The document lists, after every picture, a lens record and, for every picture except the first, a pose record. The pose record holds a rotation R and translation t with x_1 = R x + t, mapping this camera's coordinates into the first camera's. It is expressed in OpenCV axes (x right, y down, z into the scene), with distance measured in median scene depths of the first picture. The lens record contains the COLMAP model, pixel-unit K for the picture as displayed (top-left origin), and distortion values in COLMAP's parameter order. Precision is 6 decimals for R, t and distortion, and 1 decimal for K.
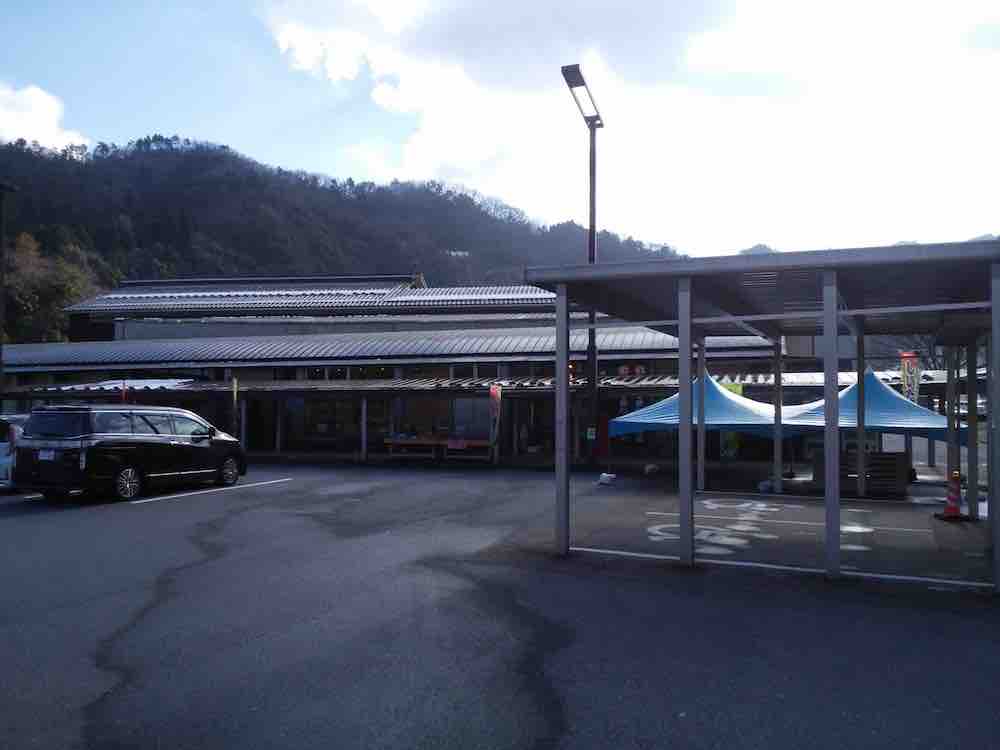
lens RADIAL K [[778.1, 0, 500.0], [0, 778.1, 375.0], [0, 0, 1]] dist [0.001616, 0.000641]
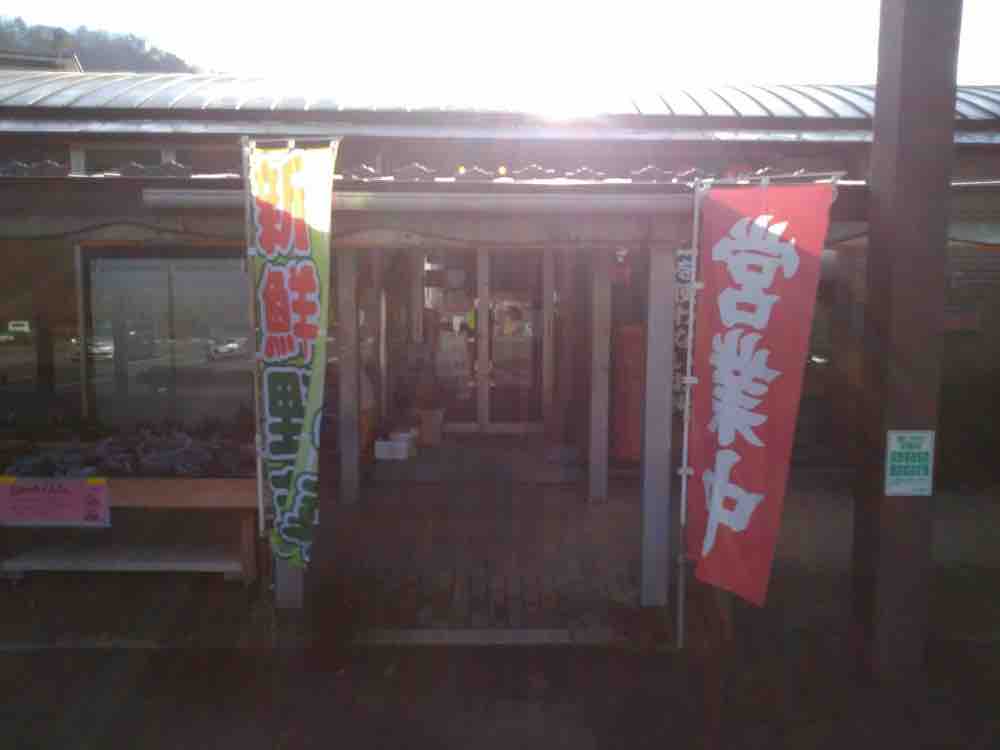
lens RADIAL K [[778.1, 0, 500.0], [0, 778.1, 375.0], [0, 0, 1]] dist [0.001616, 0.000641]
pose [[0.943215, -0.030329, 0.330794, -0.011689], [-0.014125, 0.991261, 0.131159, 0.022946], [-0.331881, -0.128383, 0.934544, 0.557029]]
